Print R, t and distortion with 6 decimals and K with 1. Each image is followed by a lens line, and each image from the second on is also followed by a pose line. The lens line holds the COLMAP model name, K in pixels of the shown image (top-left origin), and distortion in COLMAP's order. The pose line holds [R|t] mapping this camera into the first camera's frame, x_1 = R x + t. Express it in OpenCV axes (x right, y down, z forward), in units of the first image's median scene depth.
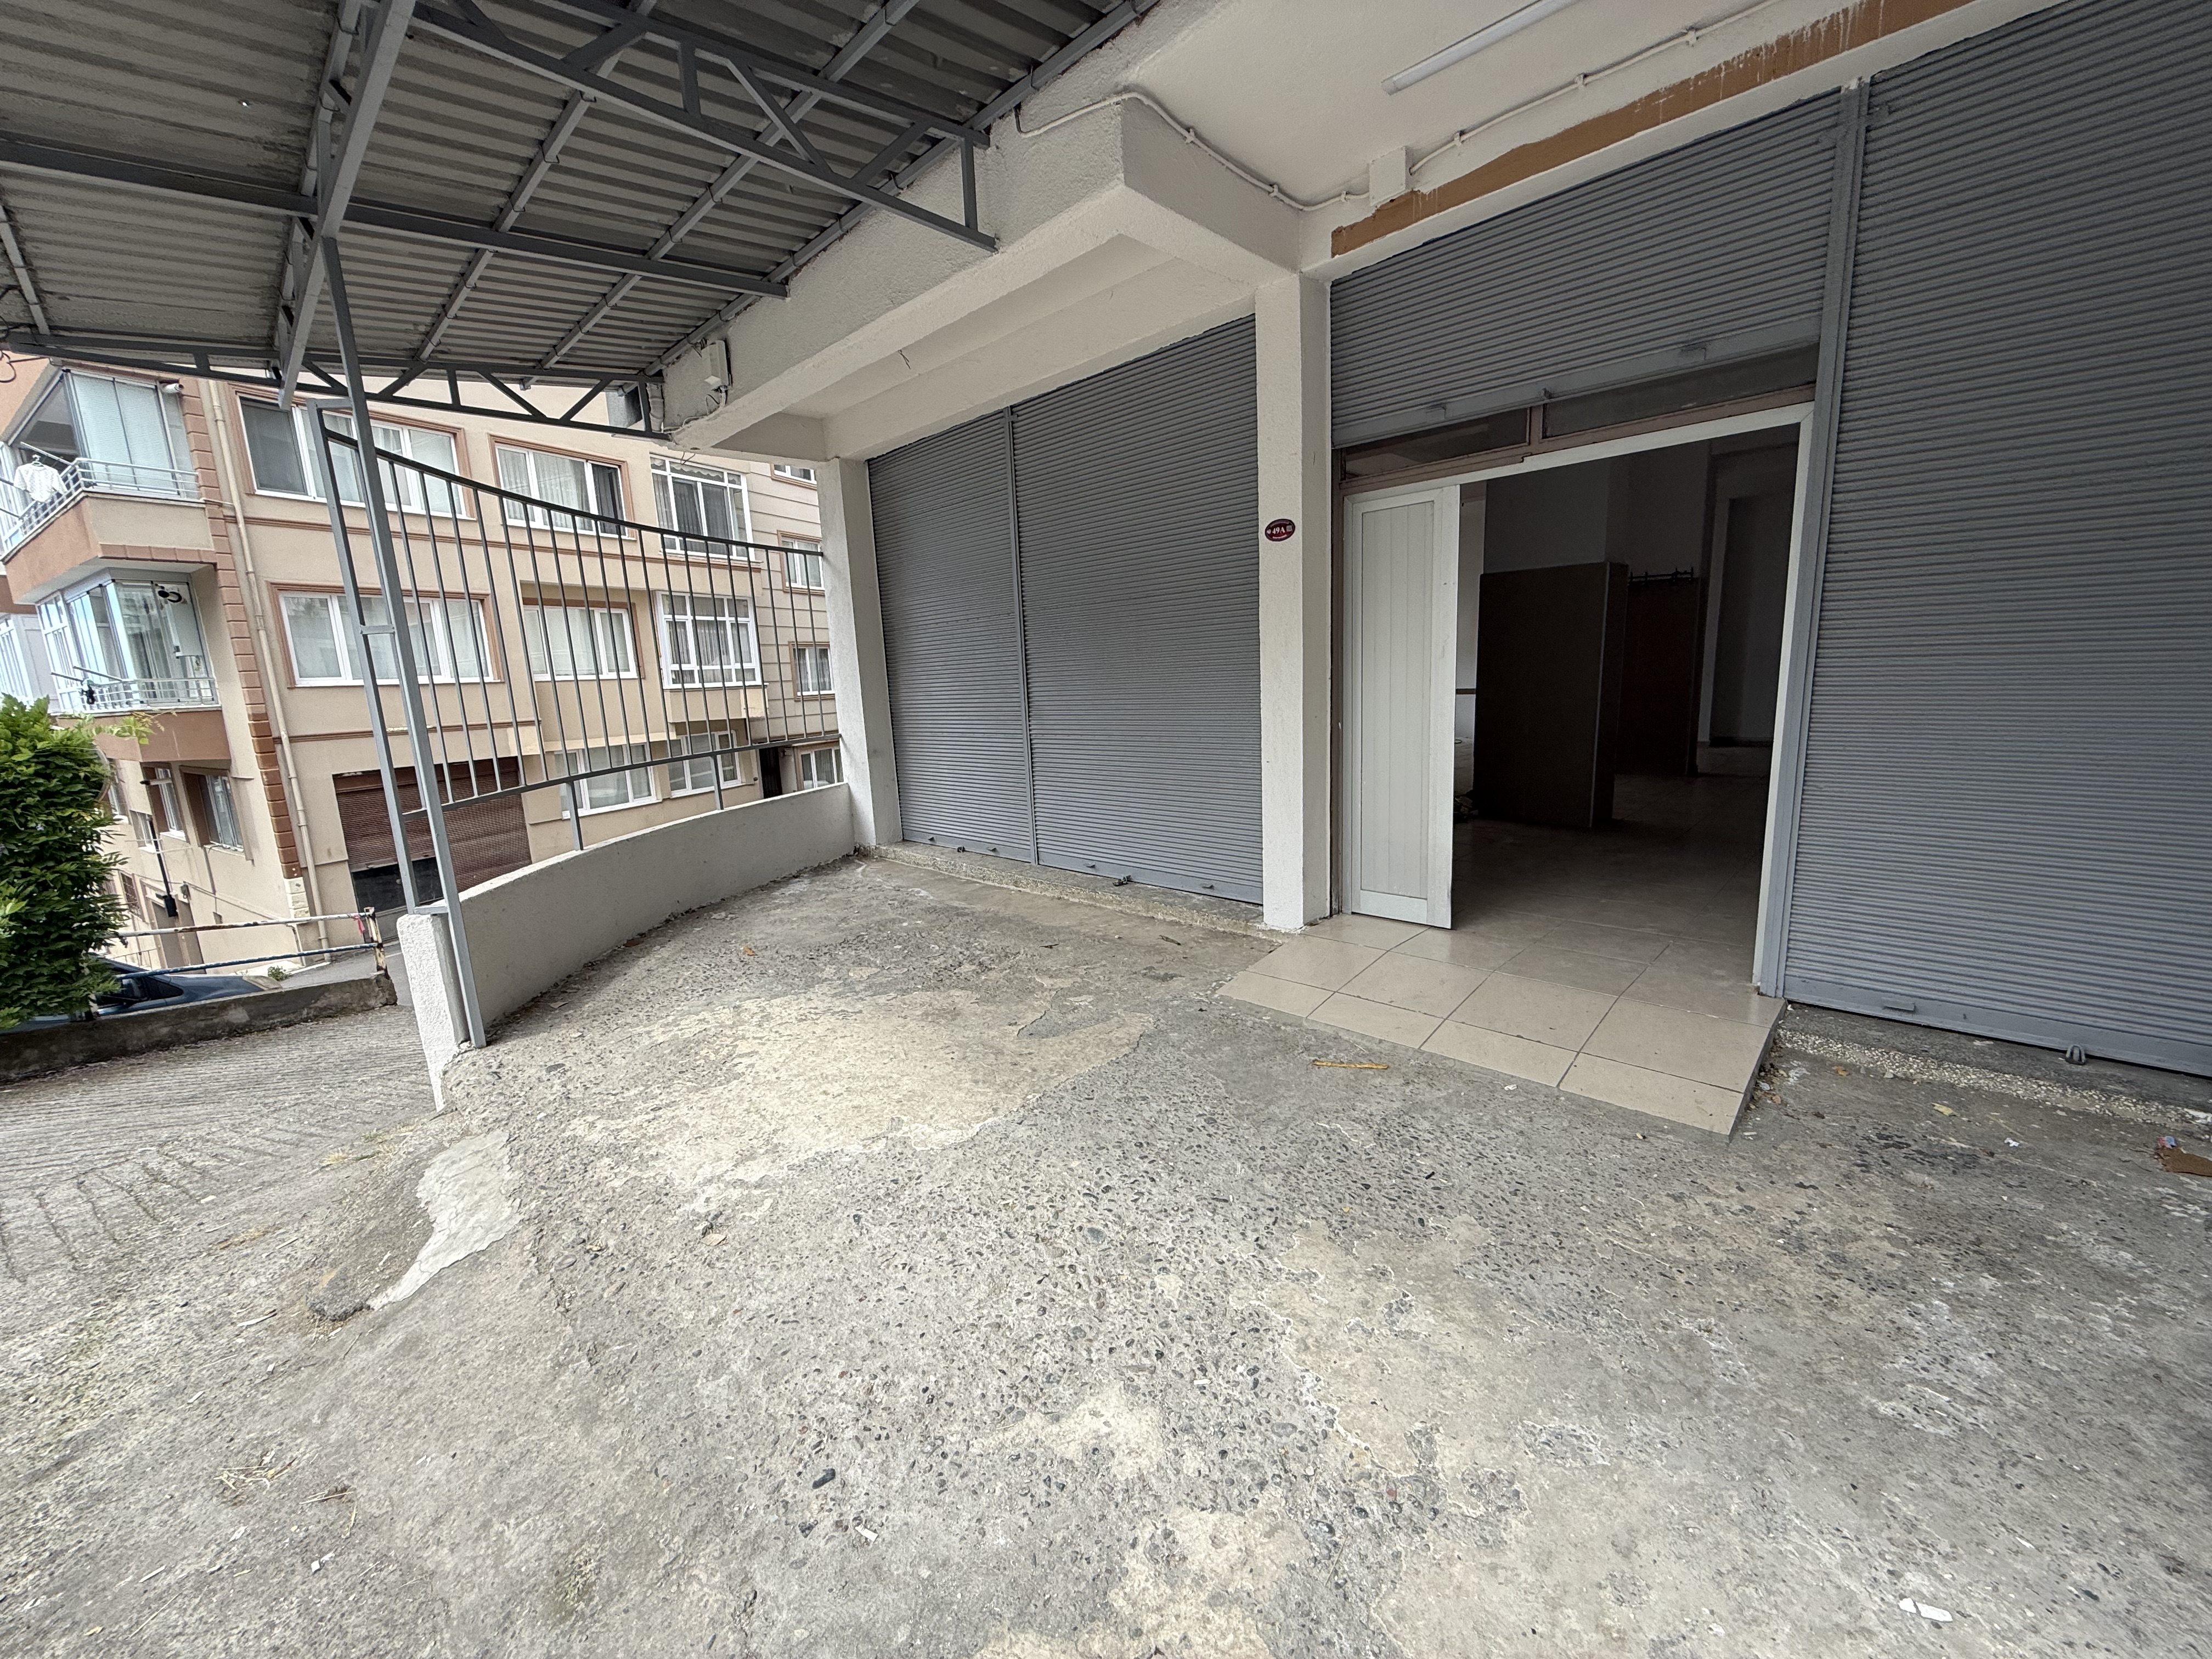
lens RADIAL K [[876.4, 0, 1105.4], [0, 876.4, 828.9], [0, 0, 1]] dist [-0.001556, -0.000599]
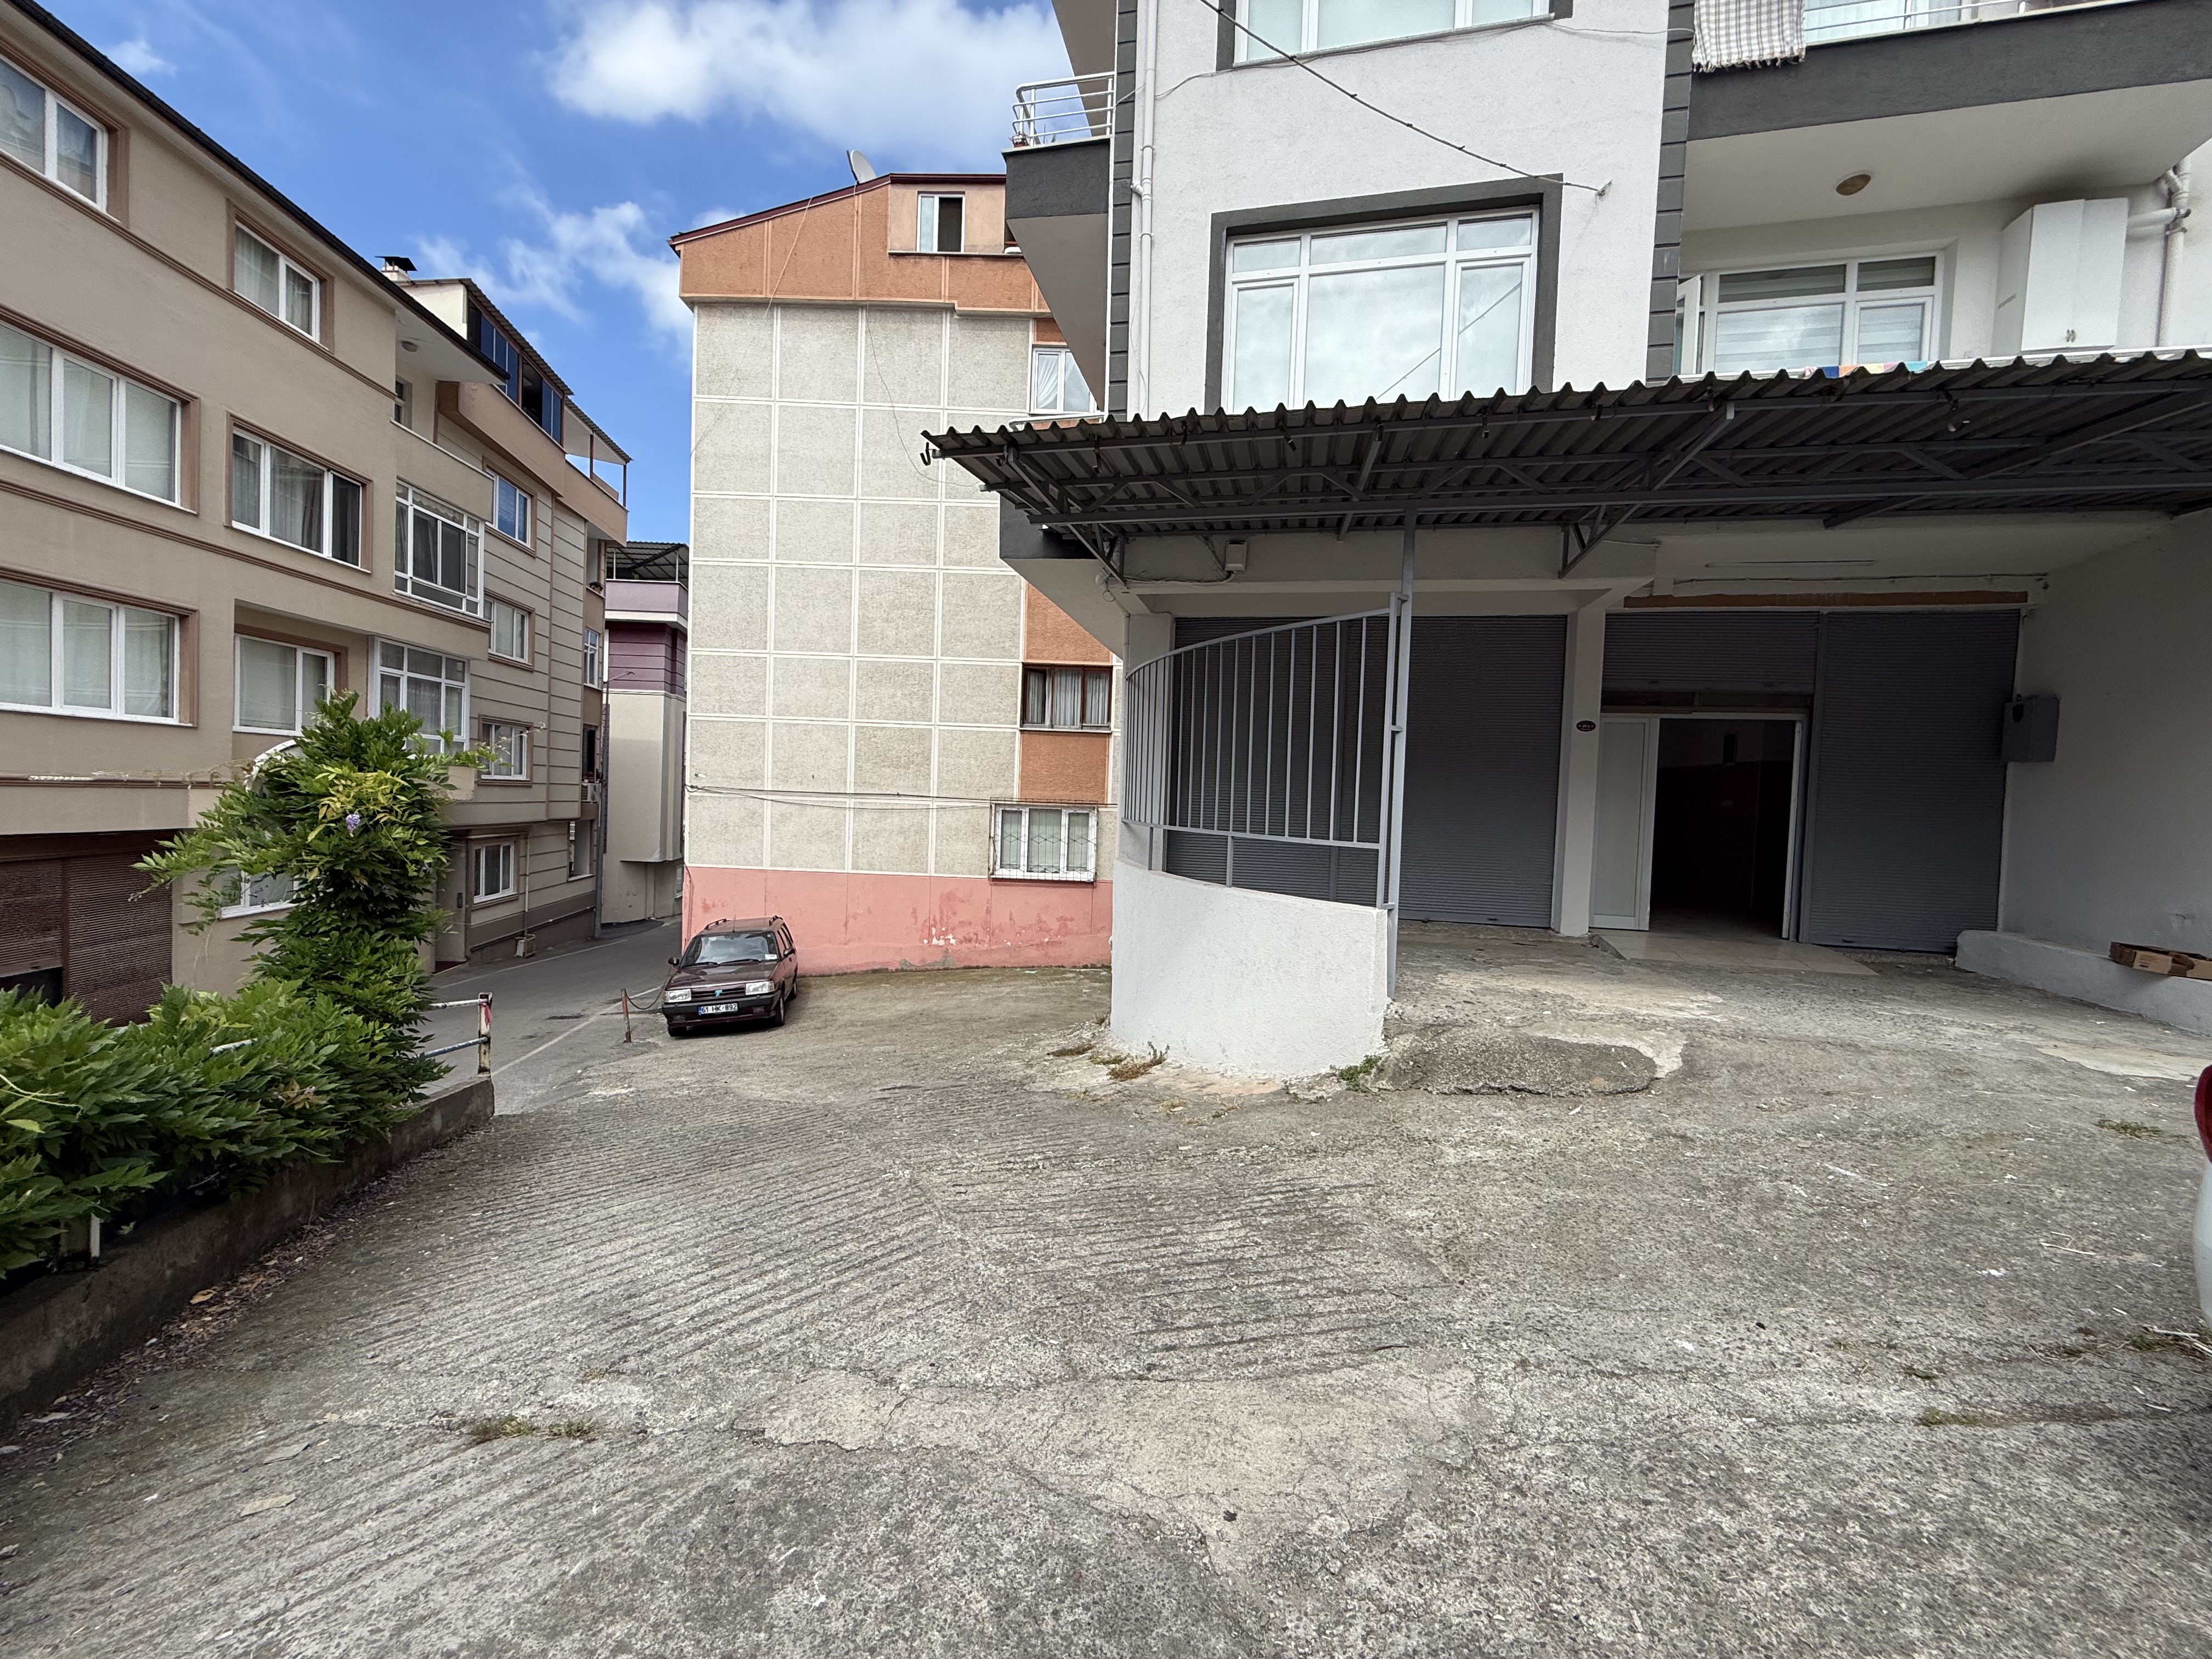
lens RADIAL K [[876.4, 0, 1108.9], [0, 876.4, 827.2], [0, 0, 1]] dist [-0.001556, -0.000599]
pose [[0.849562, 0.056170, 0.524489, -0.412500], [0.020093, 0.990147, -0.138586, 0.031992], [-0.527105, 0.128276, 0.840063, -0.013859]]
